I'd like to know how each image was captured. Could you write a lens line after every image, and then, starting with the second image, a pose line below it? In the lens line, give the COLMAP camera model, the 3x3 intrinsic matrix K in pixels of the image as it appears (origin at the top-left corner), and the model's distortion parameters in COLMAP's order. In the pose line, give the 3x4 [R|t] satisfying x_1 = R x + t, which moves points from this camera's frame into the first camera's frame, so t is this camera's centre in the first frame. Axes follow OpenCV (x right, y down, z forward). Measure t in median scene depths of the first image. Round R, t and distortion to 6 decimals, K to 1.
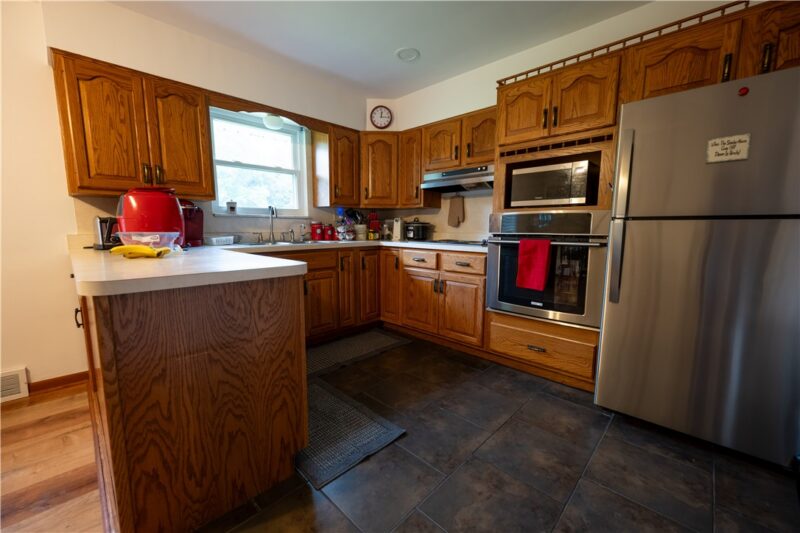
lens RADIAL K [[320.7, 0, 400.0], [0, 320.7, 266.5], [0, 0, 1]] dist [-0.002217, -0.000098]
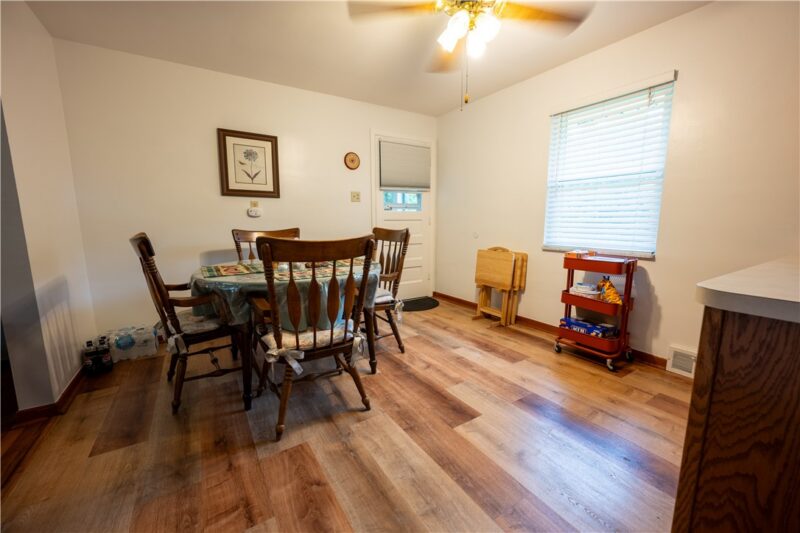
lens RADIAL K [[320.7, 0, 400.0], [0, 320.7, 266.5], [0, 0, 1]] dist [-0.002217, -0.000098]
pose [[-0.232420, 0.137013, -0.962917, 0.008340], [-0.119952, 0.978432, 0.168174, -0.016392], [0.965190, 0.154591, -0.210973, 0.120962]]
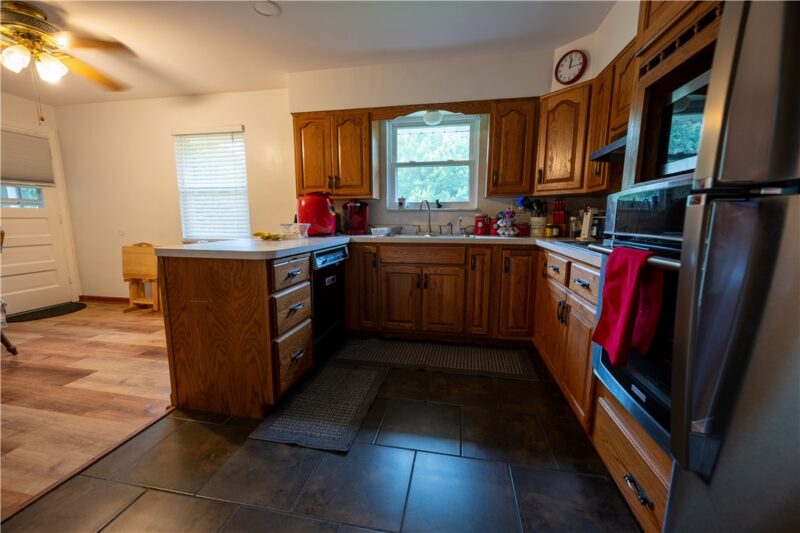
lens RADIAL K [[320.7, 0, 400.0], [0, 320.7, 266.5], [0, 0, 1]] dist [-0.002217, -0.000098]
pose [[0.547405, 0.121019, -0.828071, 0.454301], [-0.103853, 0.991664, 0.076275, -0.044170], [0.830399, 0.044244, 0.555410, 0.360097]]
